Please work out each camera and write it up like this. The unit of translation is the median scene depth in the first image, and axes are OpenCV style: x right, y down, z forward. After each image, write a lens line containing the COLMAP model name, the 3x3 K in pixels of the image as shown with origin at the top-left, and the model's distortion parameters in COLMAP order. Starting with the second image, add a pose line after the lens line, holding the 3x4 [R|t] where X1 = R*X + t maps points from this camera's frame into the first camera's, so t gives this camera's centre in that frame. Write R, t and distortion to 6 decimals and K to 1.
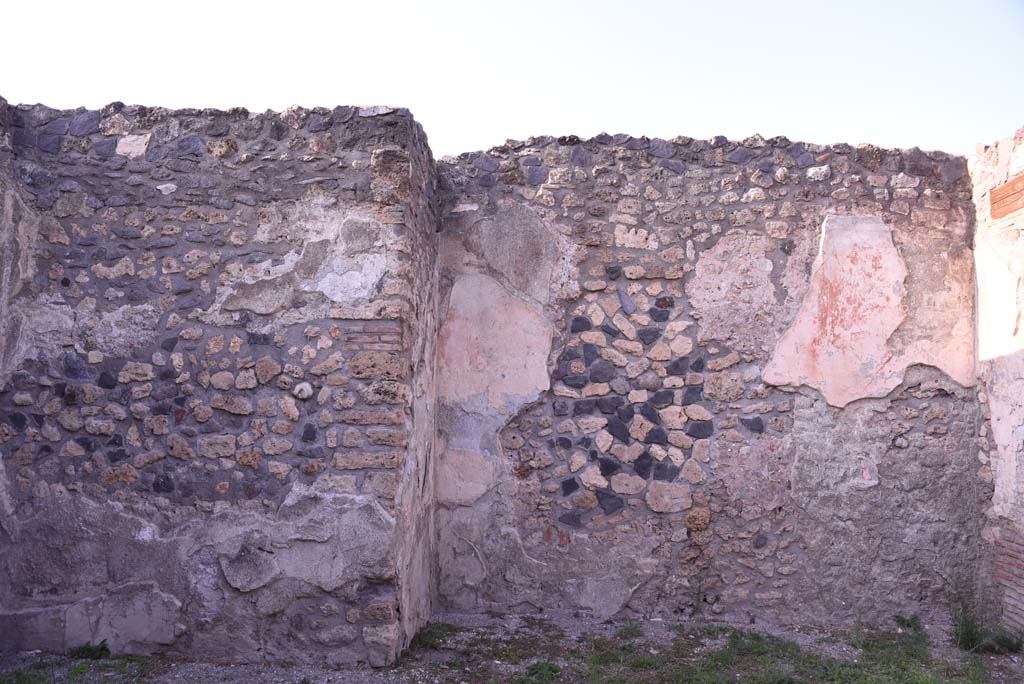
lens RADIAL K [[700.6, 0, 509.8], [0, 700.6, 350.0], [0, 0, 1]] dist [-0.131634, 0.095278]
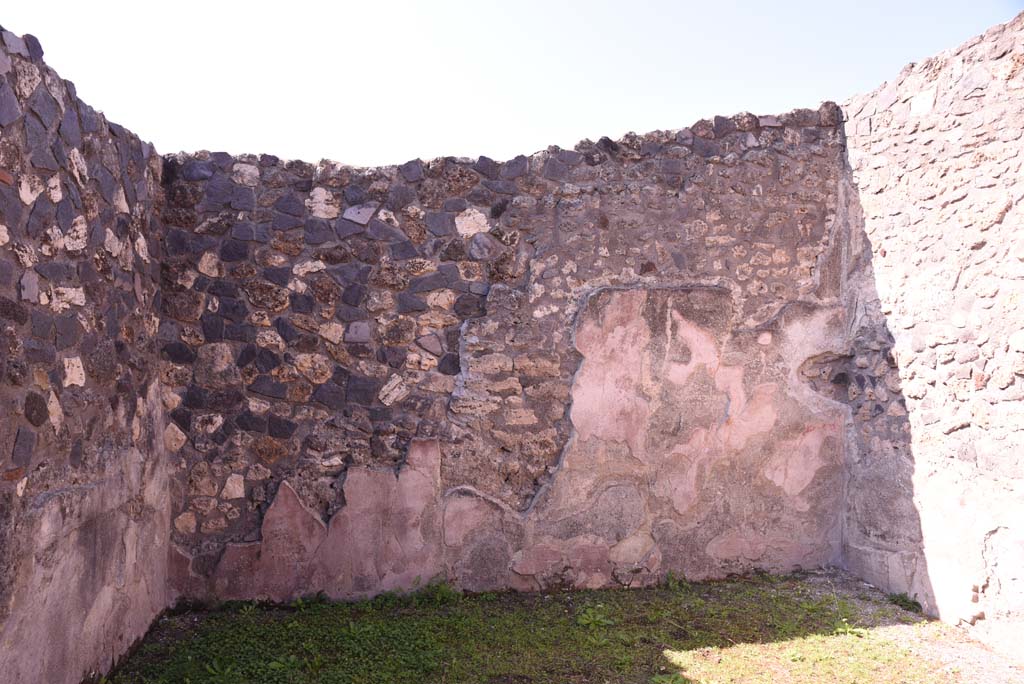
lens RADIAL K [[700.6, 0, 509.1], [0, 700.6, 351.7], [0, 0, 1]] dist [-0.131634, 0.095278]
pose [[0.189422, -0.009718, -0.981848, 0.231136], [0.080495, 0.996739, 0.005664, 0.001285], [0.978591, -0.080107, 0.189587, 0.169768]]
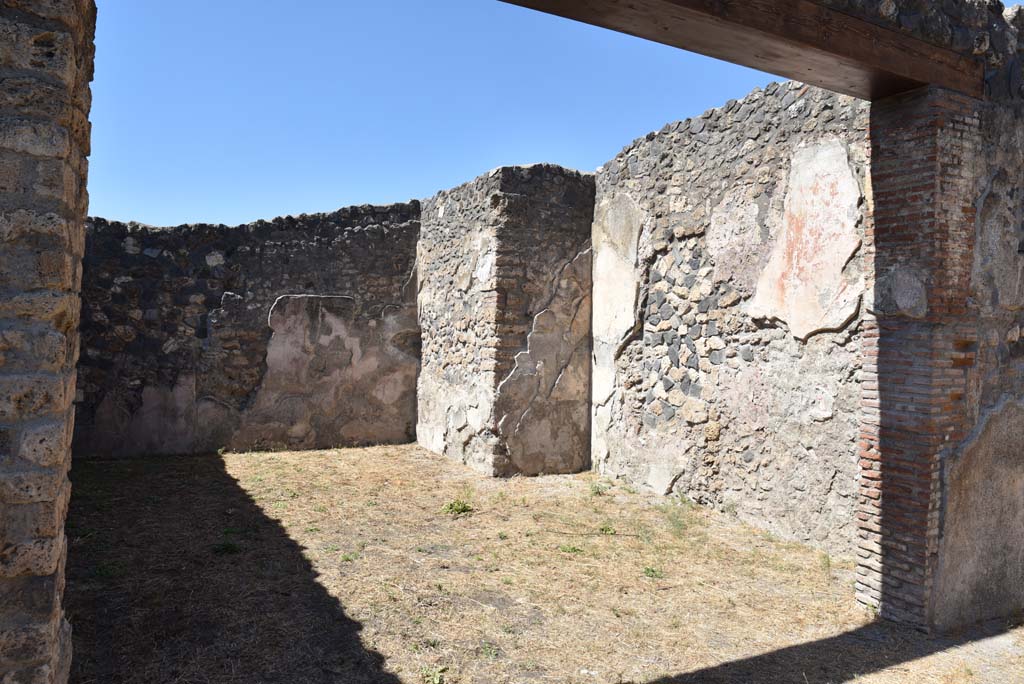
lens RADIAL K [[700.6, 0, 508.8], [0, 700.6, 346.0], [0, 0, 1]] dist [-0.131634, 0.095278]
pose [[0.481337, 0.003443, -0.876529, 1.167882], [0.058698, 0.997621, 0.036152, 0.032121], [0.874568, -0.068852, 0.479990, 0.115173]]
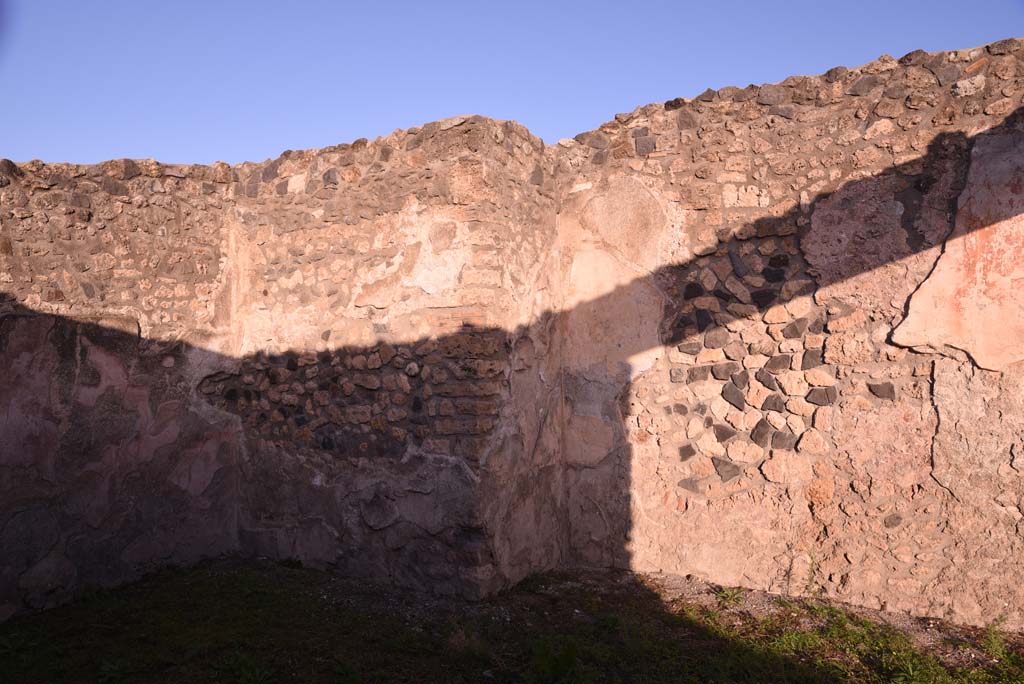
lens RADIAL K [[700.6, 0, 512.6], [0, 700.6, 350.2], [0, 0, 1]] dist [-0.131634, 0.095278]
pose [[0.881260, -0.033366, -0.471452, 0.348600], [0.065351, 0.996526, 0.051630, -0.020708], [0.468091, -0.076309, 0.880379, 0.008112]]
